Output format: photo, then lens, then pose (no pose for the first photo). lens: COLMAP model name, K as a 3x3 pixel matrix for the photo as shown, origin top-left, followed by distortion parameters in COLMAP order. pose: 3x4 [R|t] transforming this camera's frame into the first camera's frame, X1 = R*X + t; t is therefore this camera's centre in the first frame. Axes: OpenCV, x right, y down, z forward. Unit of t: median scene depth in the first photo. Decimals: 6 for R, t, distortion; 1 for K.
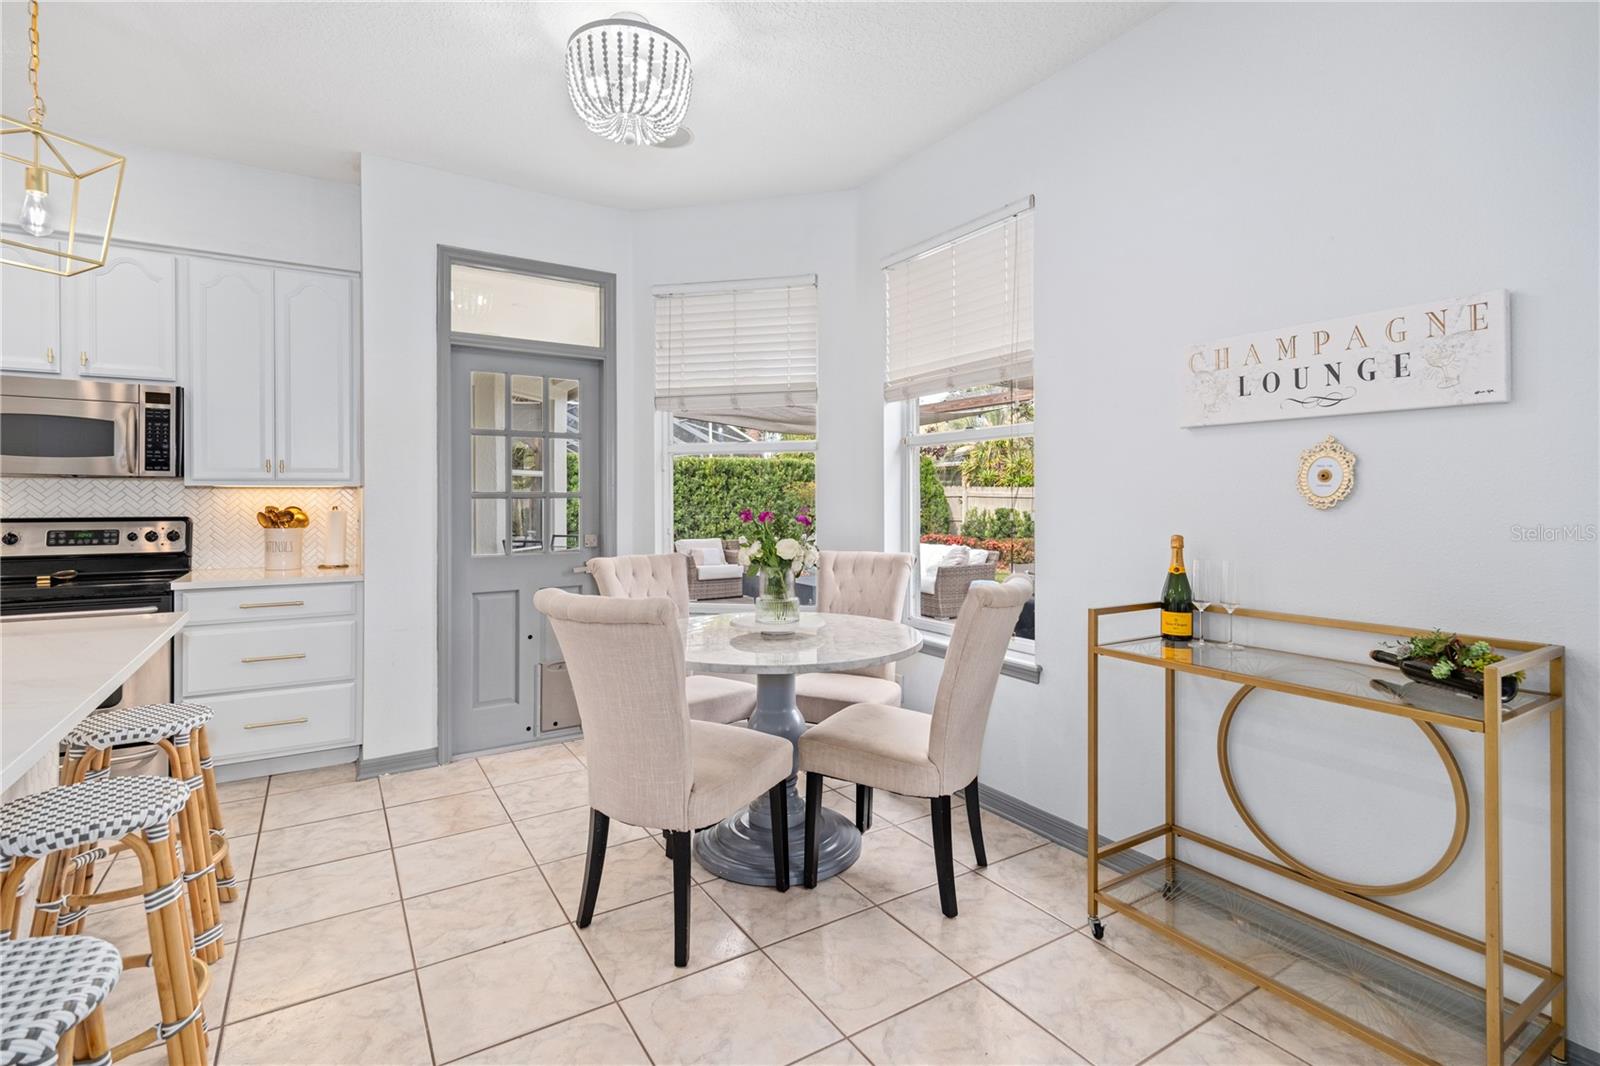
lens RADIAL K [[754.9, 0, 801.1], [0, 754.9, 492.0], [0, 0, 1]] dist [0.009510, 0.000108]
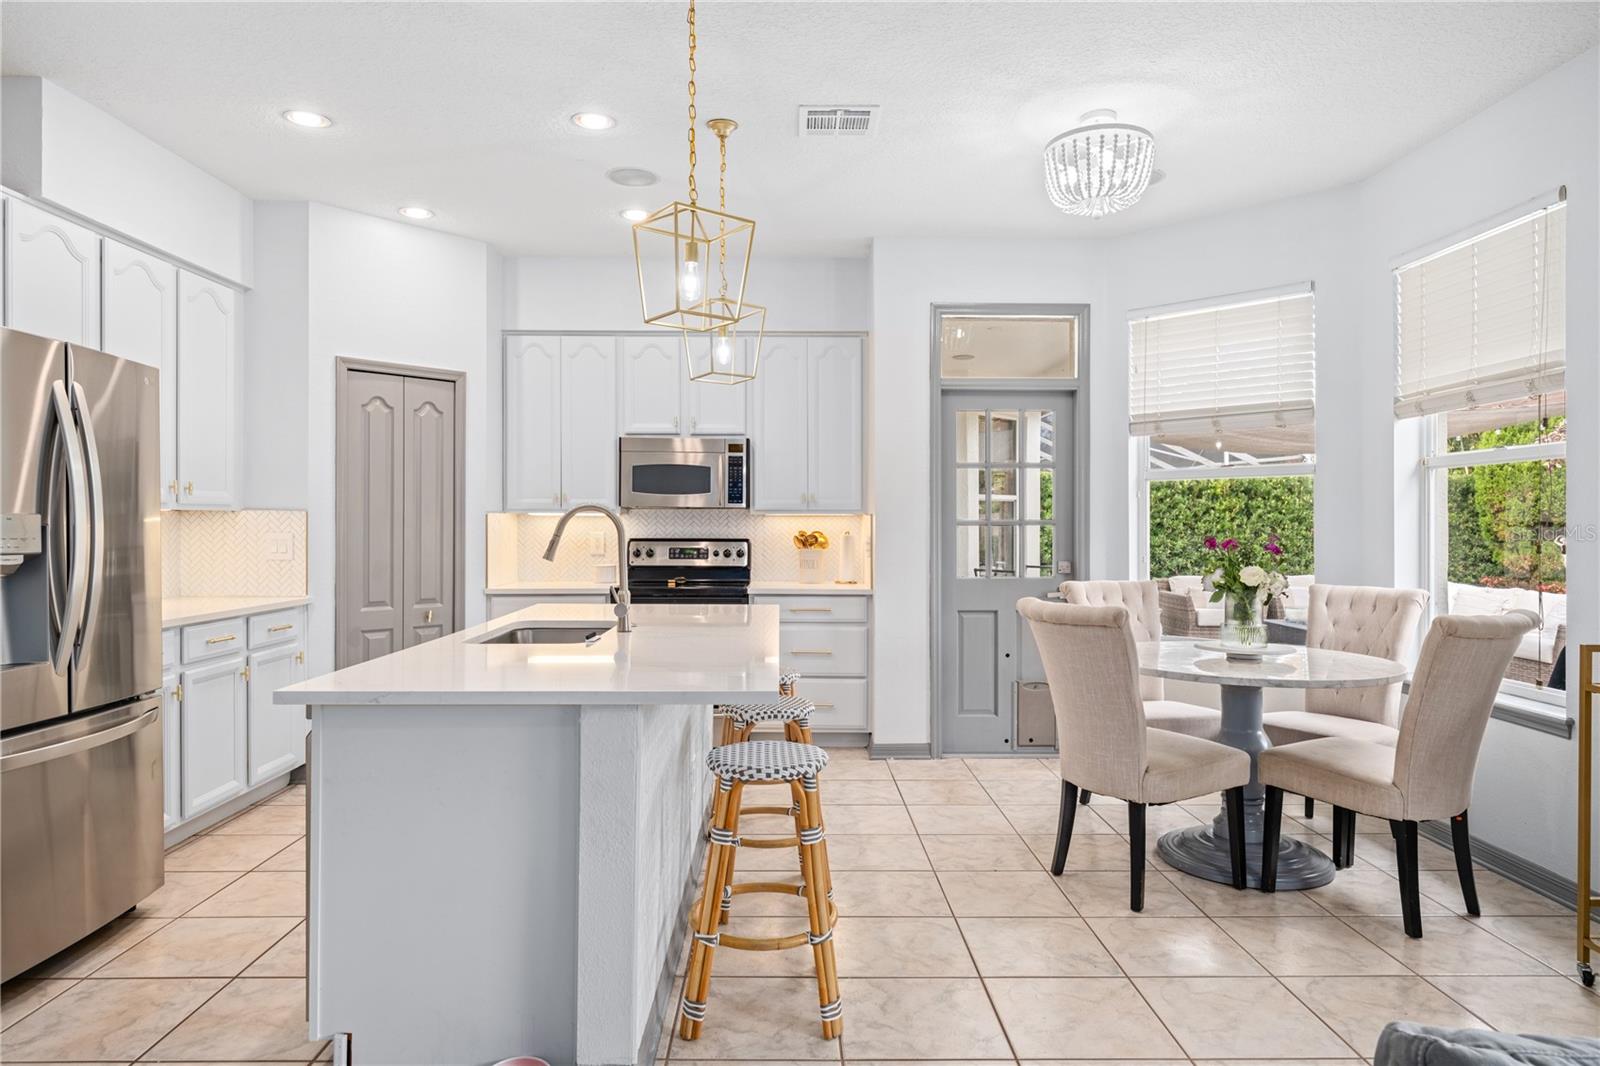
lens RADIAL K [[959.3, 0, 803.1], [0, 959.3, 521.3], [0, 0, 1]] dist [0.016313, -0.010932]
pose [[0.856680, 0.002367, -0.515843, 0.107755], [0.000107, 0.999989, 0.004765, -0.004992], [0.515849, -0.004137, 0.856670, -0.358595]]
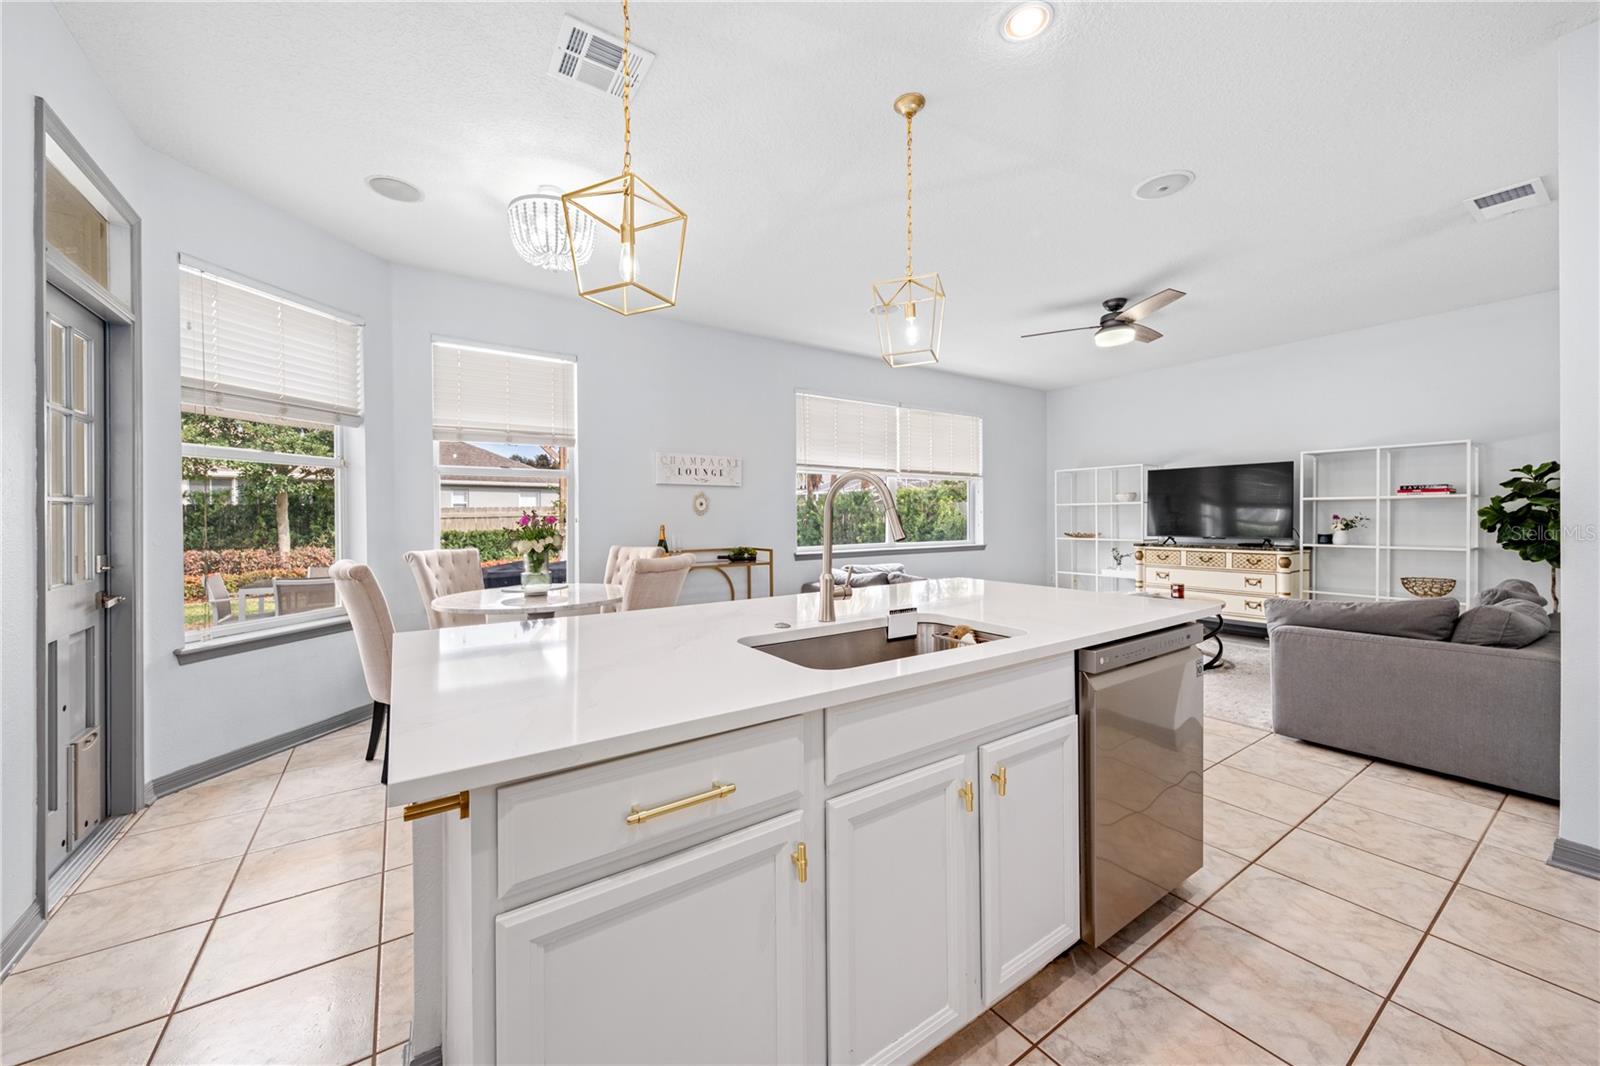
lens RADIAL K [[597.5, 0, 787.8], [0, 597.5, 522.0], [0, 0, 1]] dist [0.004051, -0.001580]
pose [[-0.029640, -0.005057, 0.999548, -1.060183], [-0.001317, 0.999987, 0.005020, 0.023601], [-0.999560, -0.001167, -0.029646, 0.423197]]
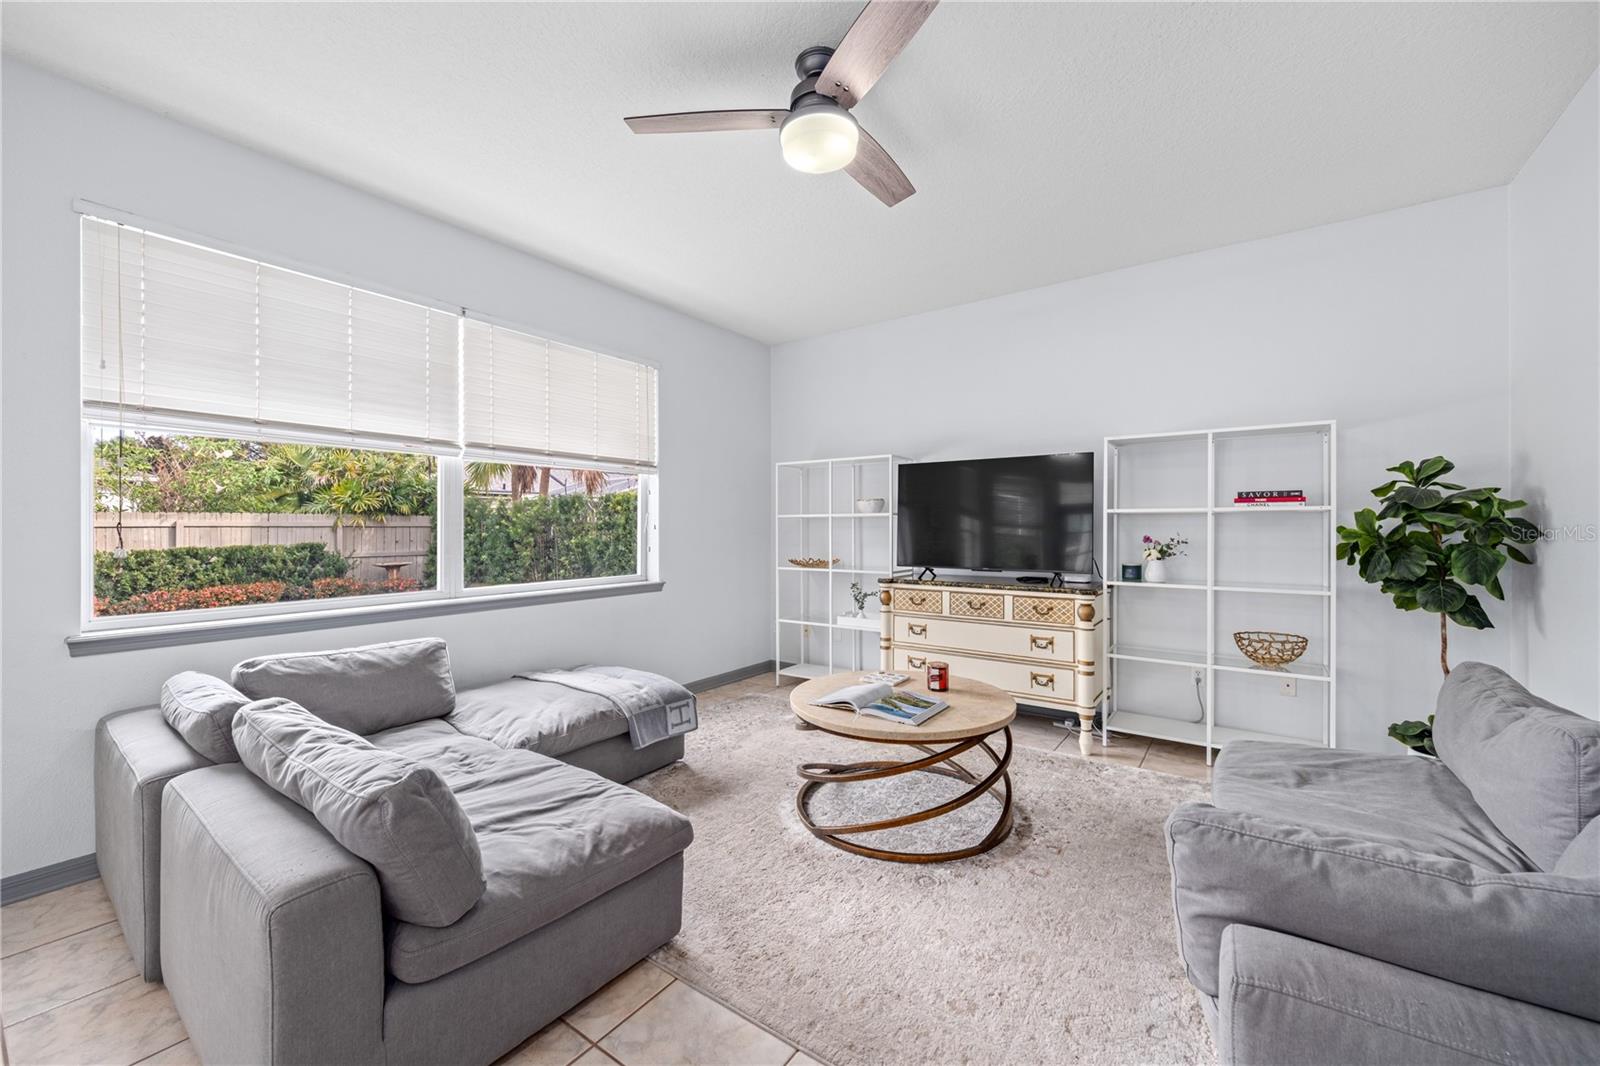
lens RADIAL K [[627.0, 0, 797.5], [0, 627.0, 530.7], [0, 0, 1]] dist [0.018720, -0.000071]
pose [[-0.377100, -0.002573, 0.926169, -0.323319], [-0.004833, 0.999988, 0.000810, 0.004629], [-0.926160, -0.004170, -0.377108, -0.088600]]
